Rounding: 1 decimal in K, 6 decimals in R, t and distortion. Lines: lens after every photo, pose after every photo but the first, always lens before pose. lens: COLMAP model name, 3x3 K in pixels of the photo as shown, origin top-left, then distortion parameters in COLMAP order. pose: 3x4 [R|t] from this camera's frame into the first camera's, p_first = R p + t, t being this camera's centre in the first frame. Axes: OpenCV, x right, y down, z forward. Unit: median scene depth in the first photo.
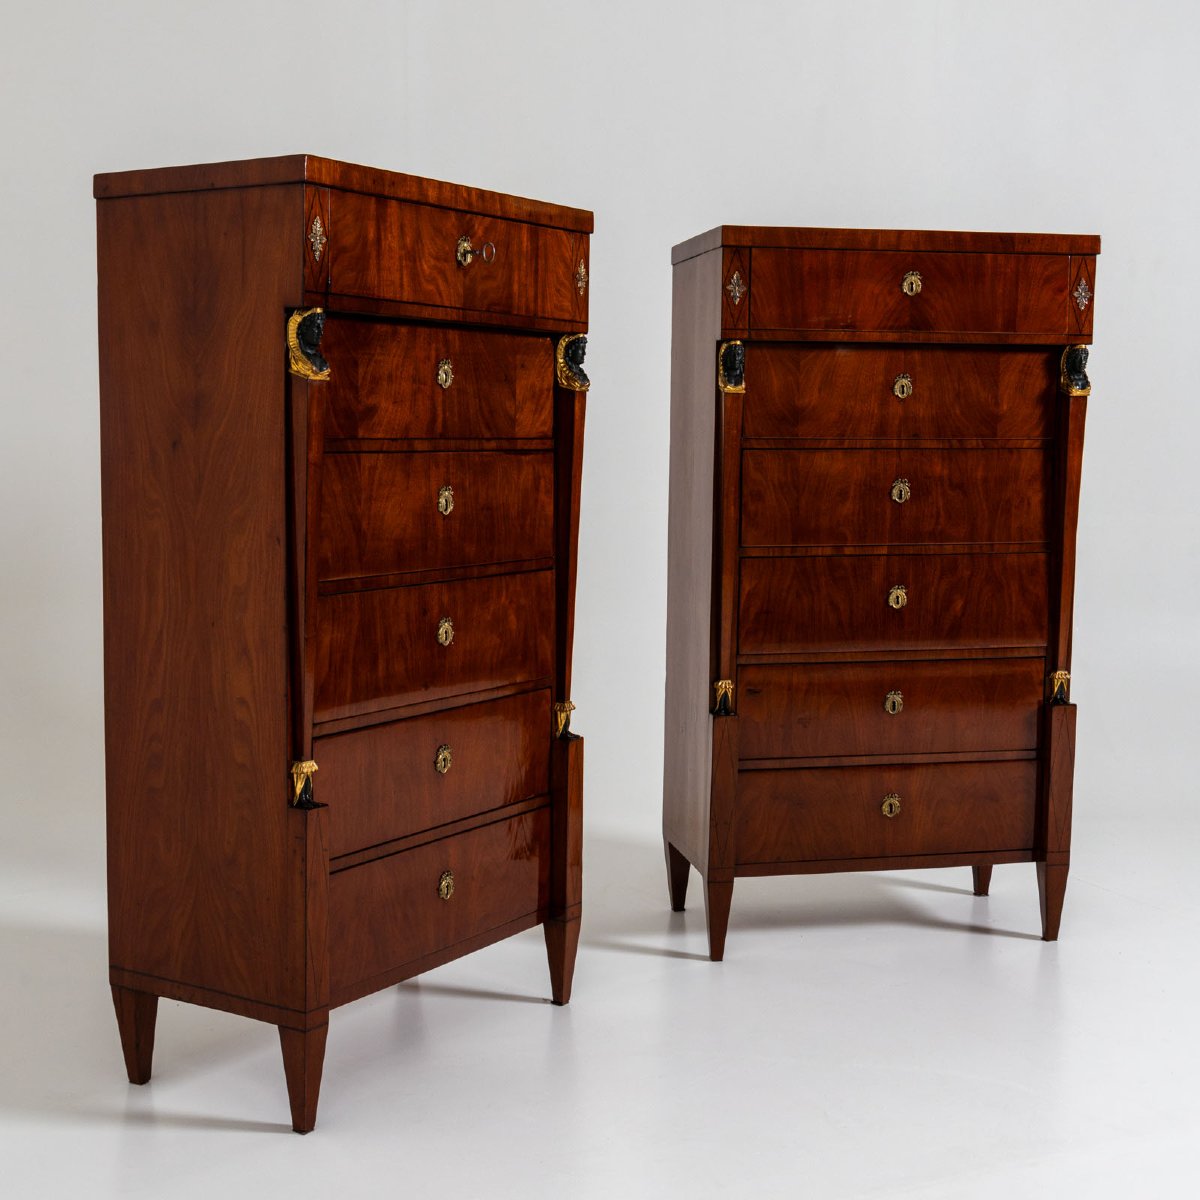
lens RADIAL K [[1740.6, 0, 554.3], [0, 1740.6, 627.2], [0, 0, 1]] dist [-0.024989, 0.000000]
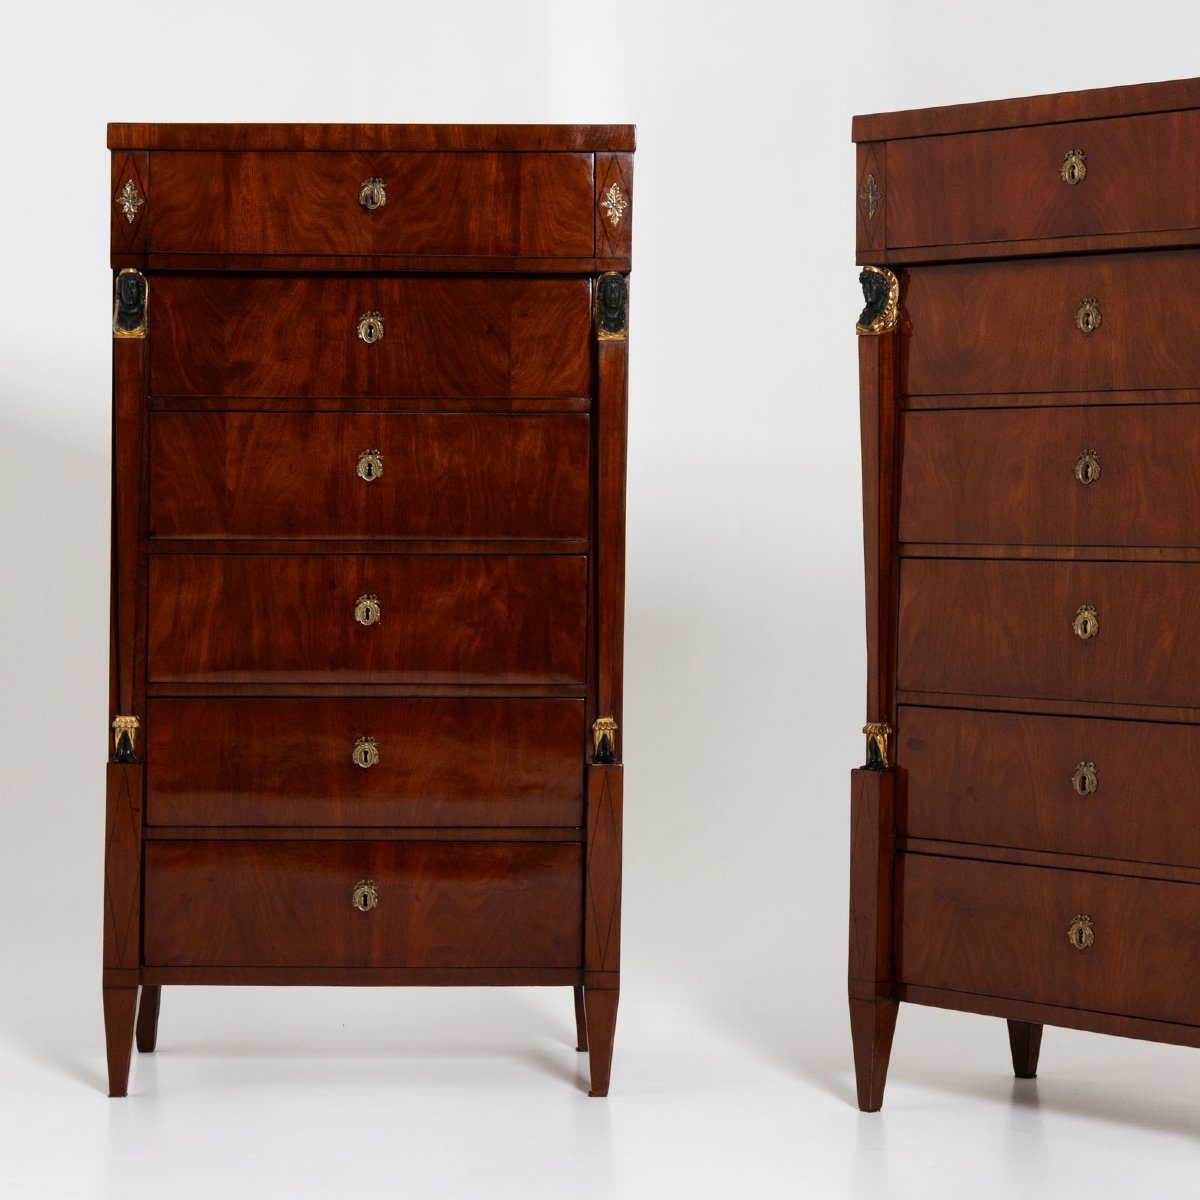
lens RADIAL K [[2840.1, 0, 513.8], [0, 2840.1, 578.8], [0, 0, 1]] dist [-0.031524, 0.000000]
pose [[0.565402, 0.025883, -0.824410, 1.109109], [-0.092683, 0.995171, -0.032320, 0.025193], [0.819592, 0.094683, 0.565070, 0.209149]]
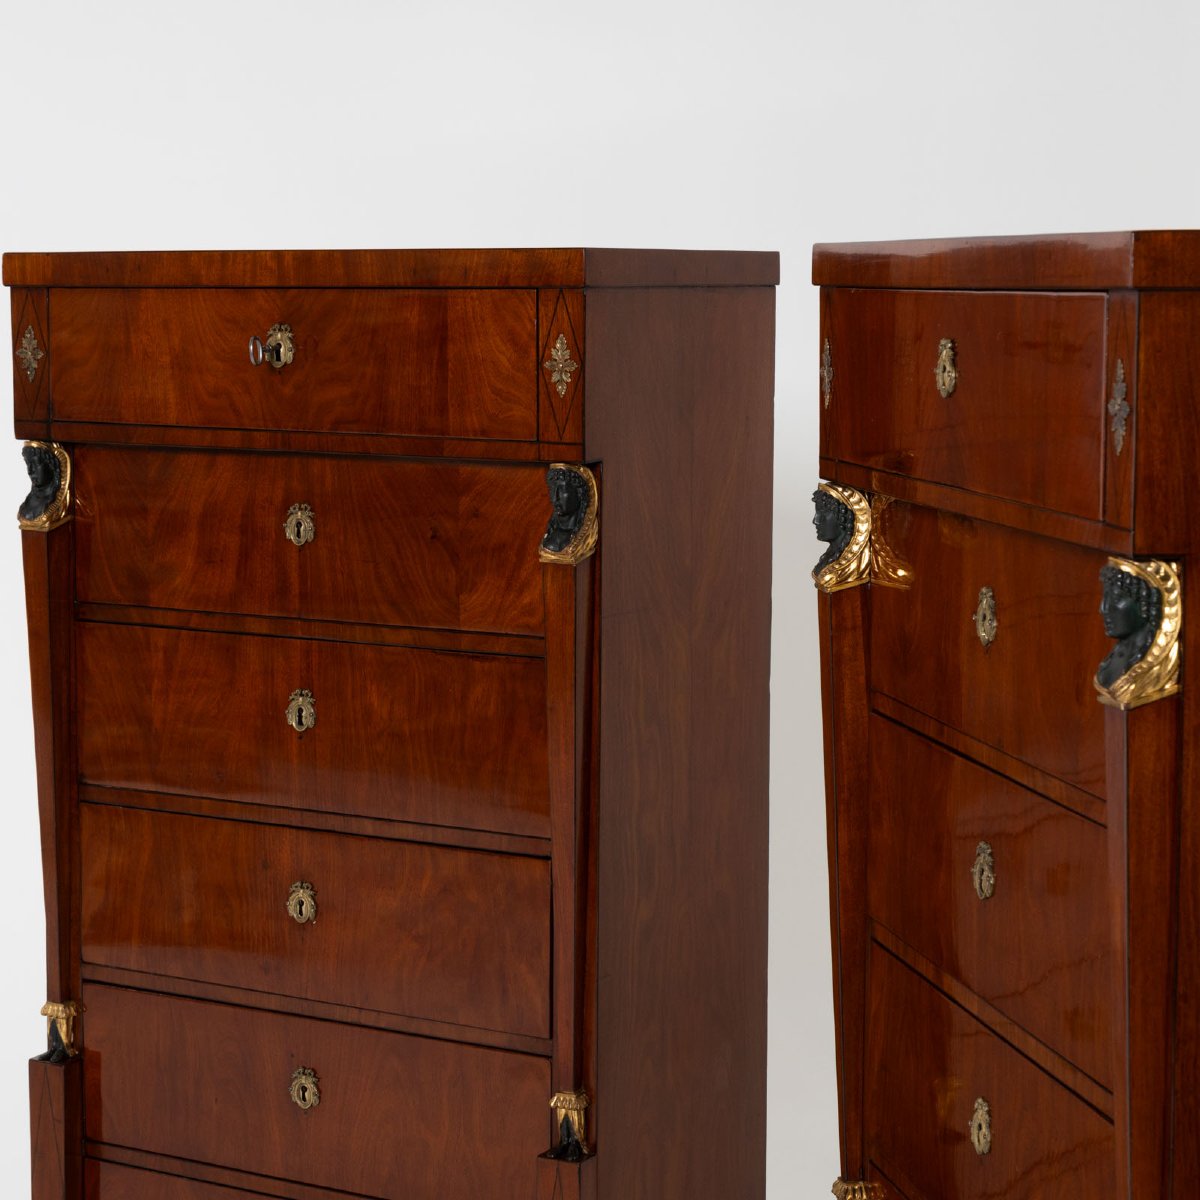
lens RADIAL K [[2827.7, 0, 633.3], [0, 2827.7, 628.1], [0, 0, 1]] dist [0.018838, 0.000000]
pose [[0.039743, 0.120813, -0.991879, 0.941020], [-0.109602, 0.987201, 0.115852, -0.225191], [0.993181, 0.104108, 0.052475, 0.980259]]
